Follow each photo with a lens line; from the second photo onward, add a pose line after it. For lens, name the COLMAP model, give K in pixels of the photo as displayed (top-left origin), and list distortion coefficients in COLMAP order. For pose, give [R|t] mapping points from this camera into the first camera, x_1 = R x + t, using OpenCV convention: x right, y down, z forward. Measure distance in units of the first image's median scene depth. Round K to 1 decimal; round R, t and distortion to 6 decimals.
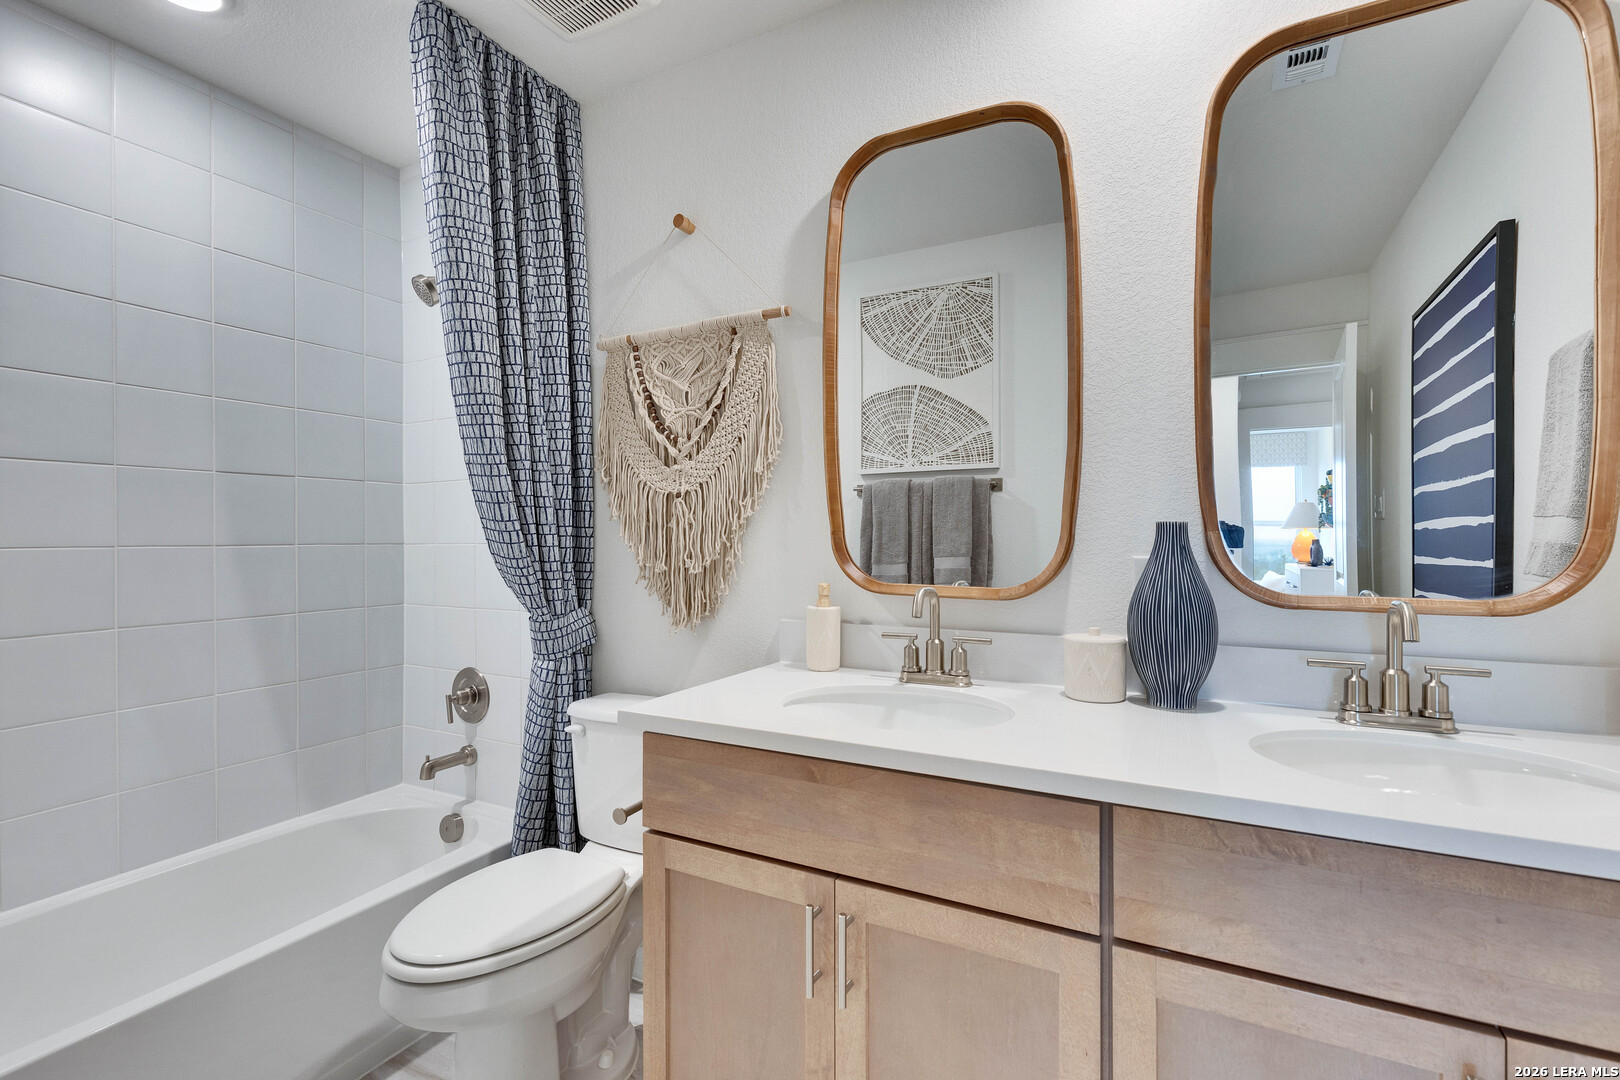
lens RADIAL K [[717.0, 0, 810.7], [0, 717.0, 538.3], [0, 0, 1]] dist [-0.003197, -0.001294]
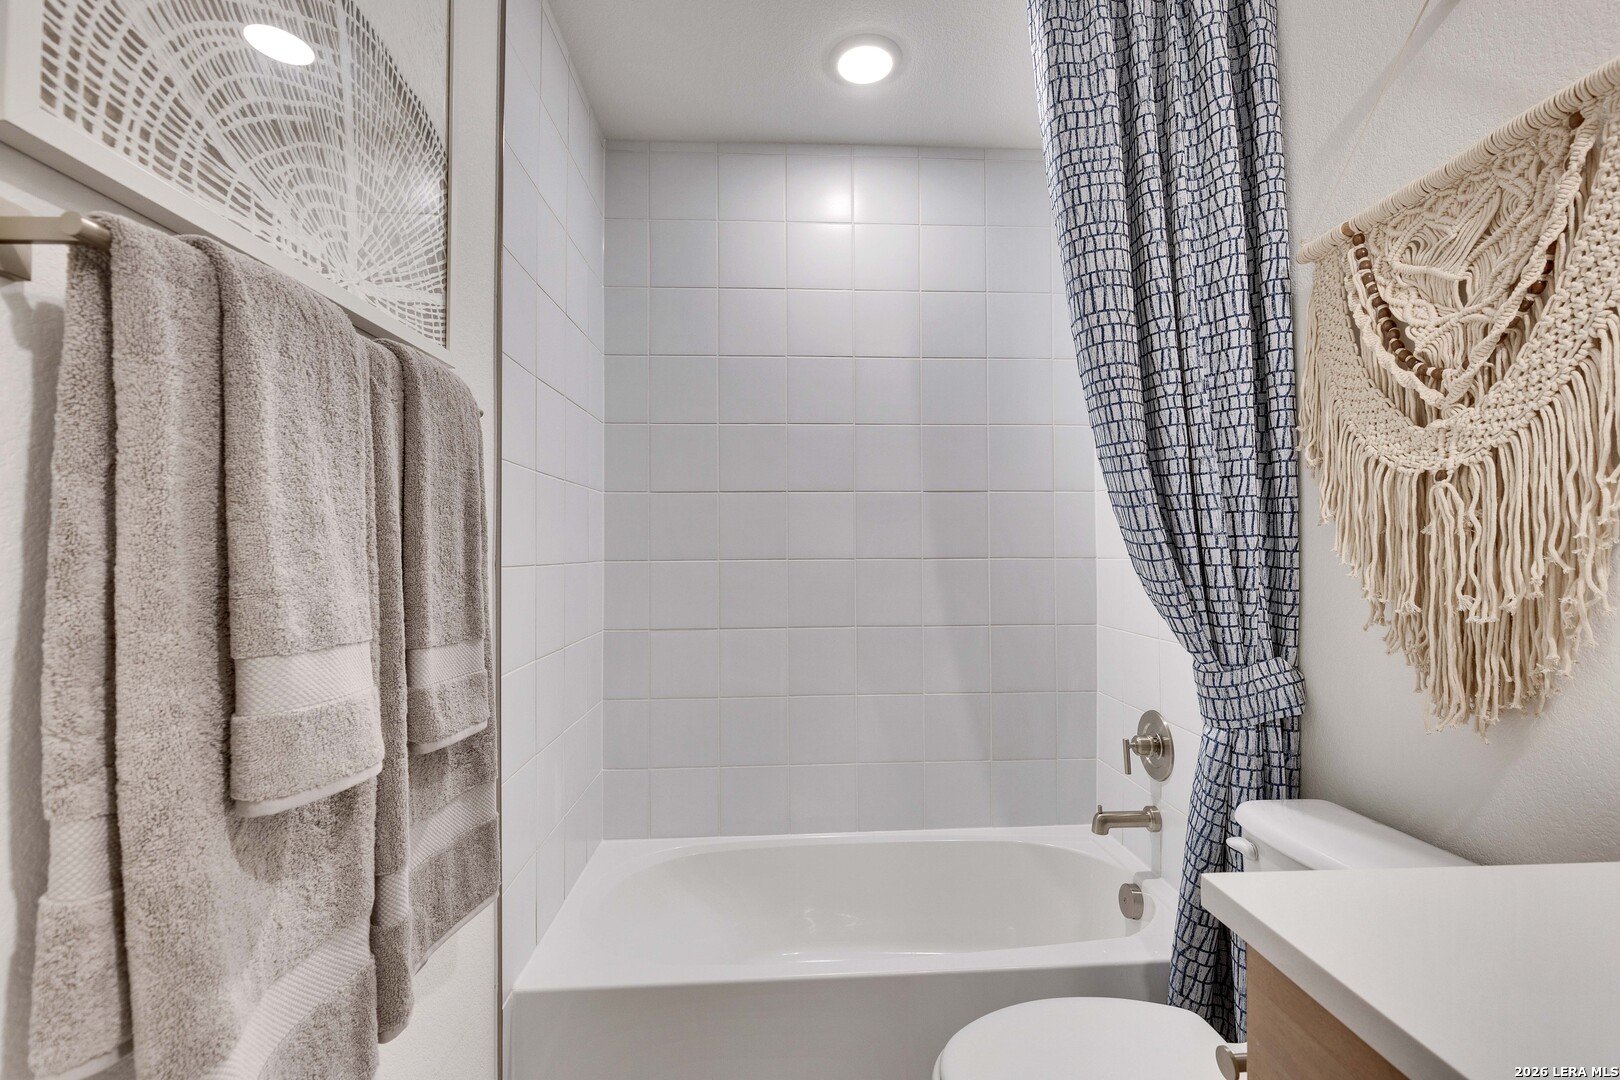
lens RADIAL K [[717.0, 0, 810.7], [0, 717.0, 538.3], [0, 0, 1]] dist [-0.003197, -0.001294]
pose [[0.515939, -0.013385, -0.856521, 0.029442], [0.000622, 0.999884, -0.015251, -0.004590], [0.856625, 0.007336, 0.515888, 0.306010]]
